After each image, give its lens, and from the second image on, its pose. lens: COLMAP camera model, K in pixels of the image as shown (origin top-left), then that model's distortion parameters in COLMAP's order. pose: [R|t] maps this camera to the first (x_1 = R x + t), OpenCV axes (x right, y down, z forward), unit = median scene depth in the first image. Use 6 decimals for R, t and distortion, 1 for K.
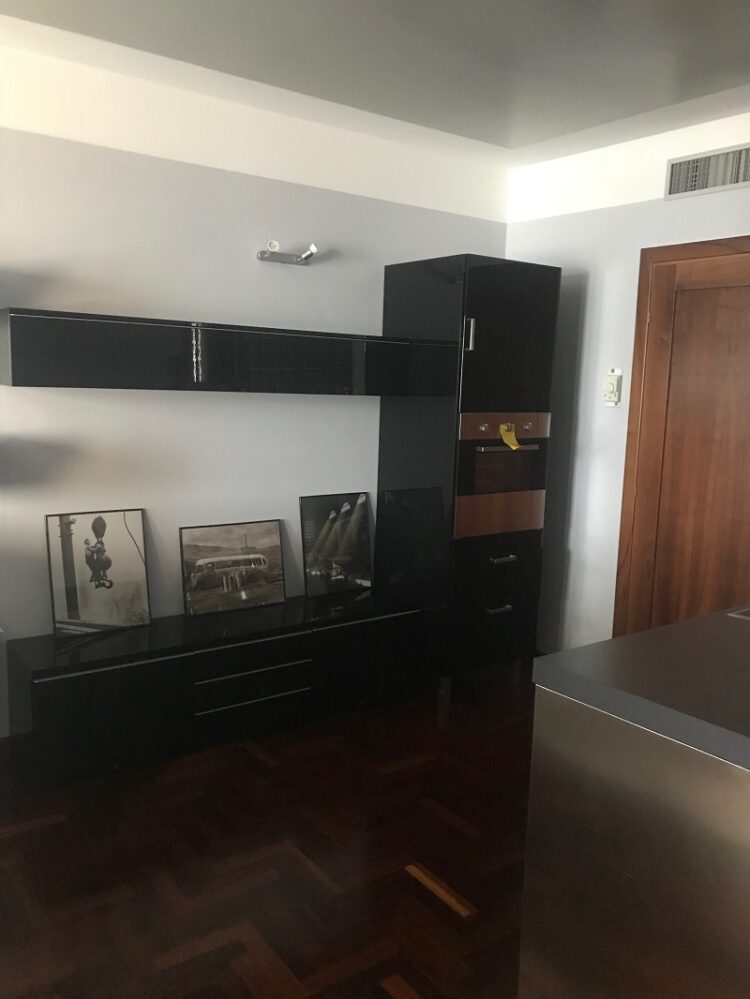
lens RADIAL K [[799.9, 0, 375.0], [0, 799.9, 499.5], [0, 0, 1]] dist [0.136838, -0.388021]
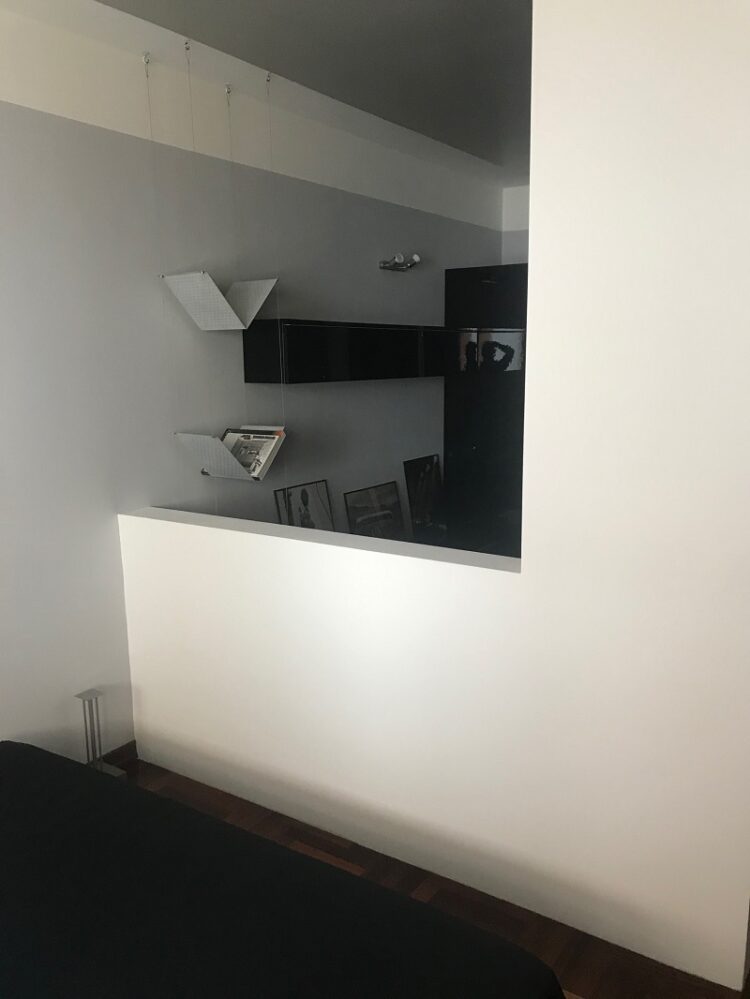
lens RADIAL K [[799.9, 0, 375.0], [0, 799.9, 499.5], [0, 0, 1]] dist [0.136838, -0.388021]
pose [[0.940609, -0.099981, 0.324435, -0.548529], [0.087960, 0.994789, 0.051549, -0.012878], [-0.327899, -0.019951, 0.944502, -0.145391]]
